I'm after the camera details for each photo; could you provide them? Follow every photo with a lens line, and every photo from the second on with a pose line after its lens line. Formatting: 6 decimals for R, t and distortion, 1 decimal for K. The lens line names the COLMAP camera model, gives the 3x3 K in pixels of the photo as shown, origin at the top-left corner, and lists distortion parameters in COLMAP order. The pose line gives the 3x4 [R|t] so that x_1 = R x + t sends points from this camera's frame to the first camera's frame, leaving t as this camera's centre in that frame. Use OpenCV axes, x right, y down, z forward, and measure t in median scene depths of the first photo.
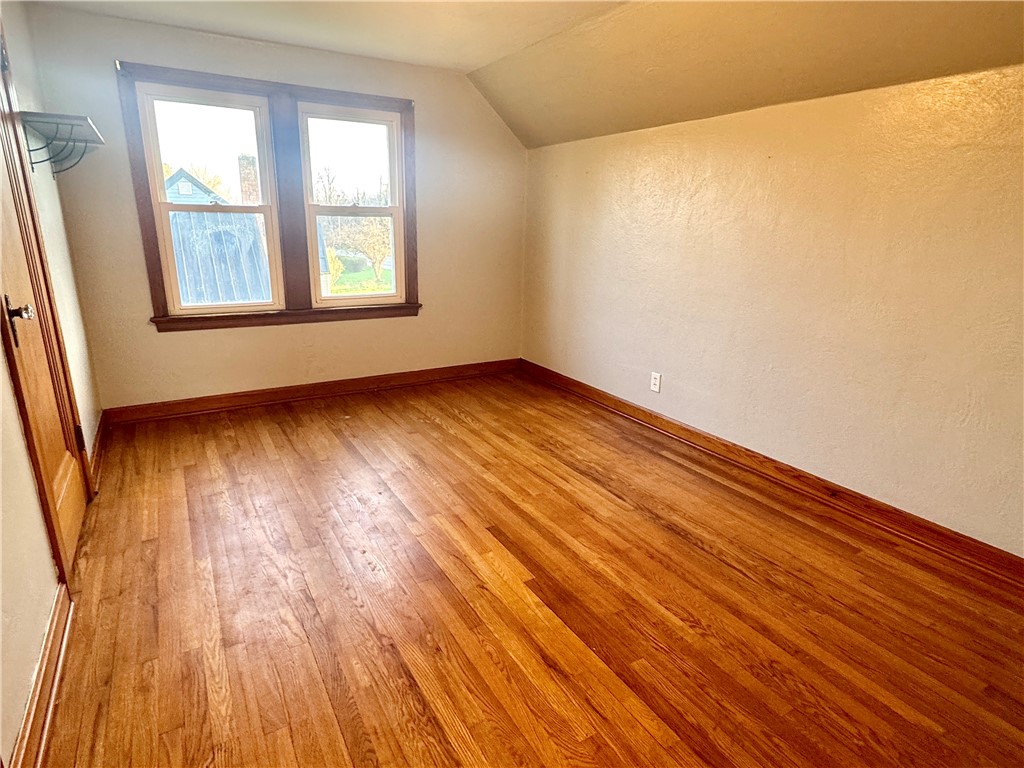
lens RADIAL K [[569.7, 0, 514.1], [0, 569.7, 382.7], [0, 0, 1]] dist [0.002138, -0.000998]
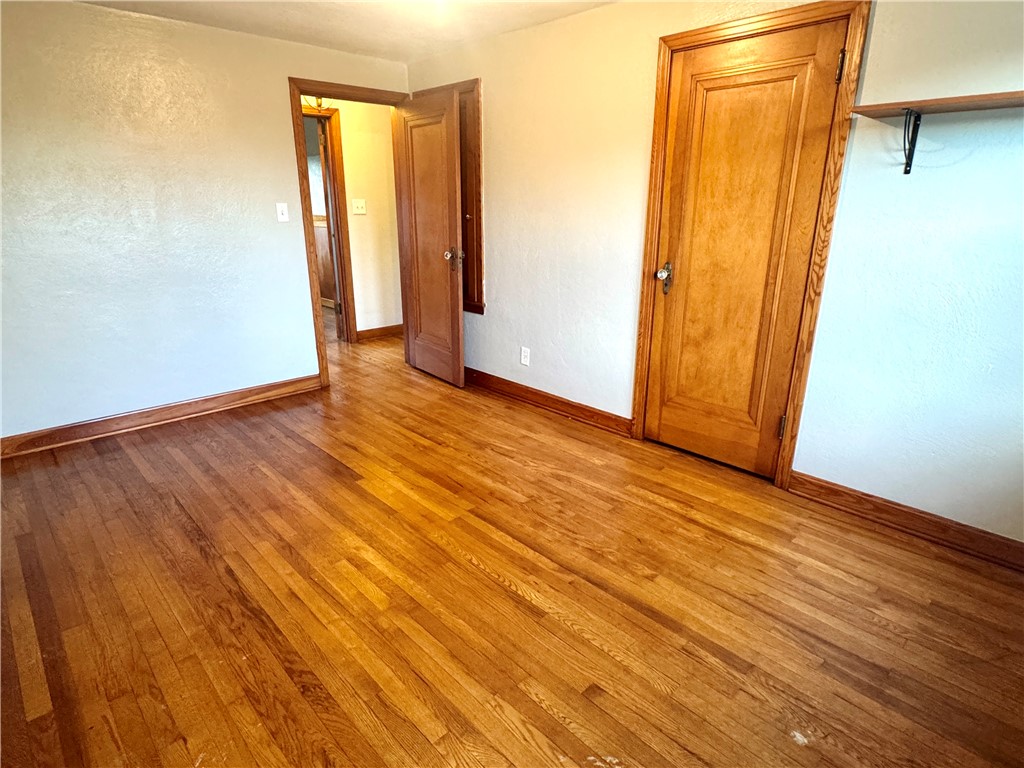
lens RADIAL K [[569.7, 0, 514.1], [0, 569.7, 382.7], [0, 0, 1]] dist [0.002138, -0.000998]
pose [[-0.974874, 0.044852, -0.218195, -0.036847], [-0.083095, 0.835596, 0.543024, -0.488697], [0.206678, 0.547511, -0.810874, 1.635039]]
